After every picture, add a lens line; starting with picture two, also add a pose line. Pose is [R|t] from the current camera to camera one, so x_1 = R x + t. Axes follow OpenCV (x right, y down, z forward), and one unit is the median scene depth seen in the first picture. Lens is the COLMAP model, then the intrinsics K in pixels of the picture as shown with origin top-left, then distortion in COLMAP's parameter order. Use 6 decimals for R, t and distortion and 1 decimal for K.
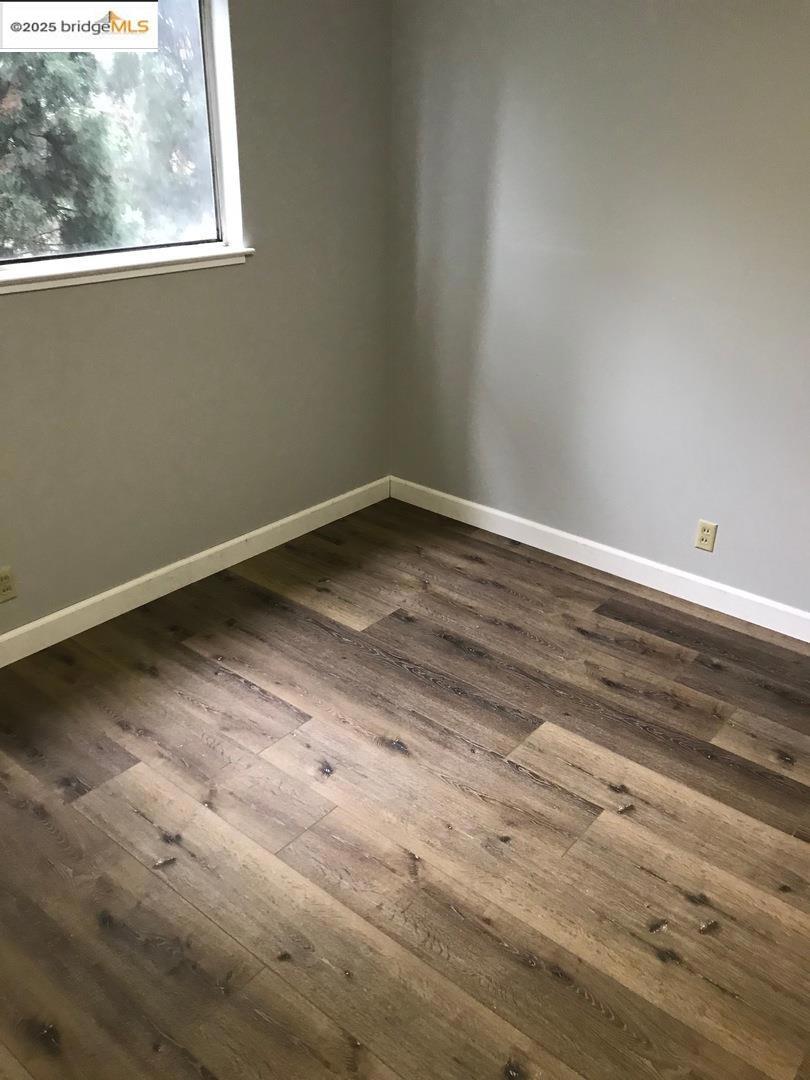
lens RADIAL K [[897.7, 0, 406.0], [0, 897.7, 537.9], [0, 0, 1]] dist [0.047048, -0.003588]
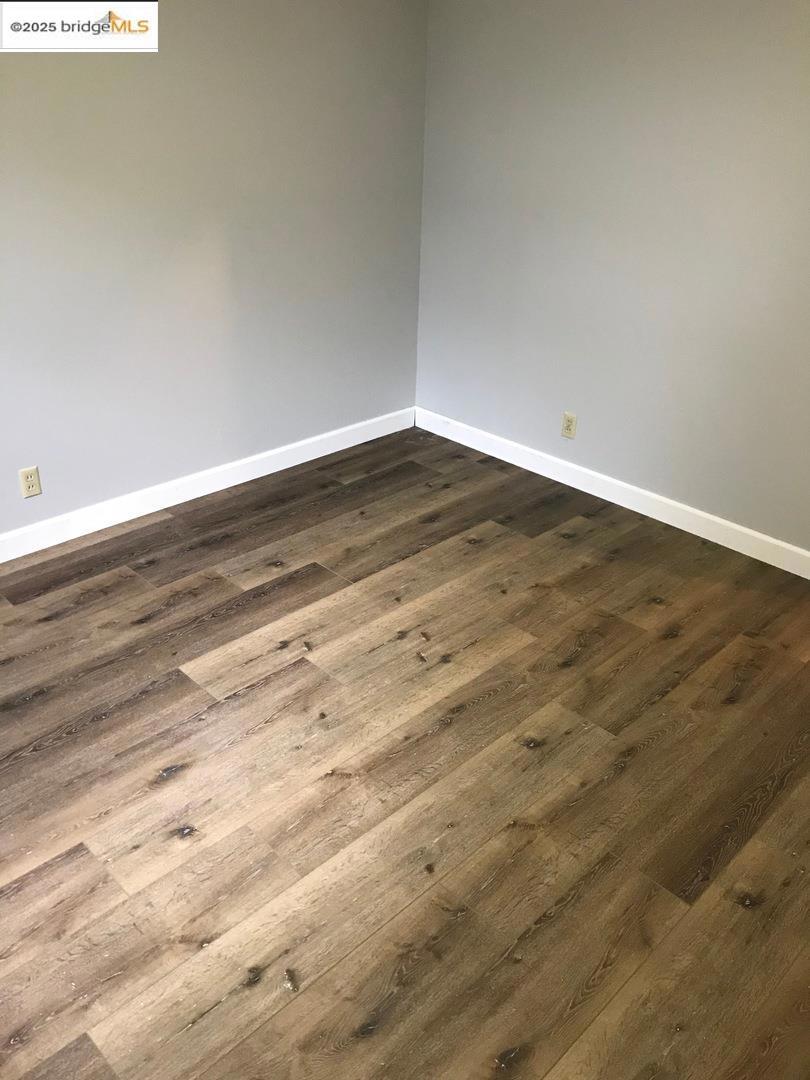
lens RADIAL K [[897.7, 0, 405.7], [0, 897.7, 541.5], [0, 0, 1]] dist [0.047048, -0.003588]
pose [[0.112563, -0.494356, 0.861941, -0.732444], [0.418859, 0.810223, 0.409994, -0.262538], [-0.901048, 0.314881, 0.298266, 0.479871]]
